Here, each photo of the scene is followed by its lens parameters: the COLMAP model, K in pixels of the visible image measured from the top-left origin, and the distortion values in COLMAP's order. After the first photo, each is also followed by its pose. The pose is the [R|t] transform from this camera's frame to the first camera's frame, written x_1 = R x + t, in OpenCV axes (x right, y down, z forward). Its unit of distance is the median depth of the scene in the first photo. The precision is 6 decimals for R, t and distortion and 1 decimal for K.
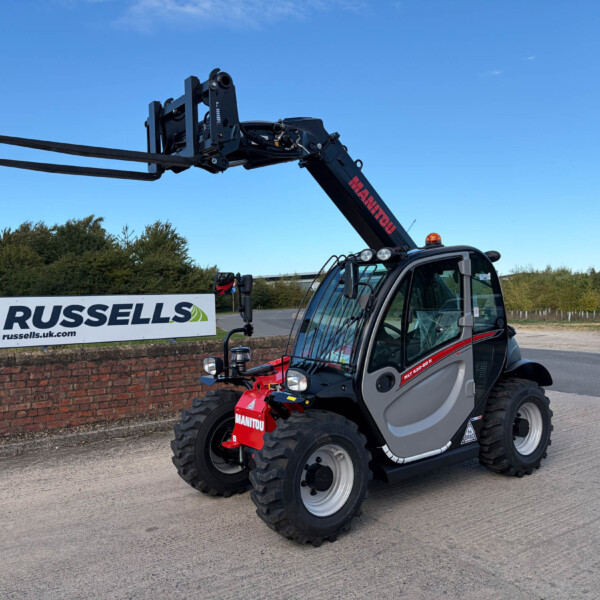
lens RADIAL K [[605.8, 0, 300.0], [0, 605.8, 300.0], [0, 0, 1]] dist [0.046155, -0.061612]
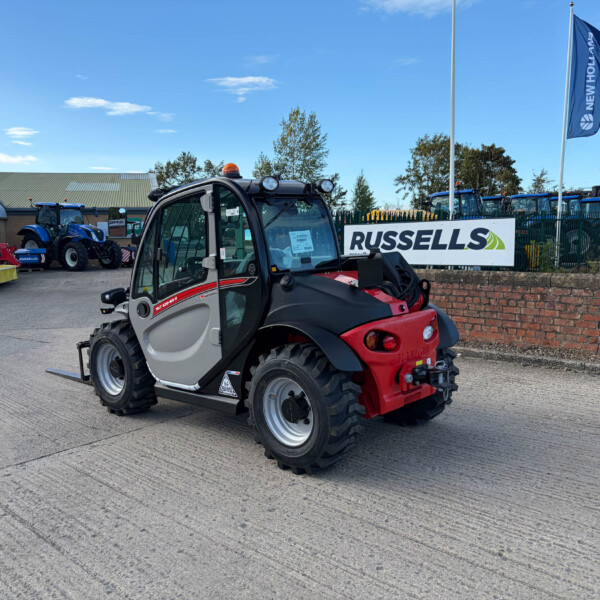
lens RADIAL K [[605.8, 0, 300.0], [0, 605.8, 300.0], [0, 0, 1]] dist [0.046155, -0.061612]
pose [[0.191536, 0.123933, -0.973630, 0.725973], [0.020810, 0.991260, 0.130271, -0.015401], [0.981265, -0.045213, 0.187283, 0.586390]]
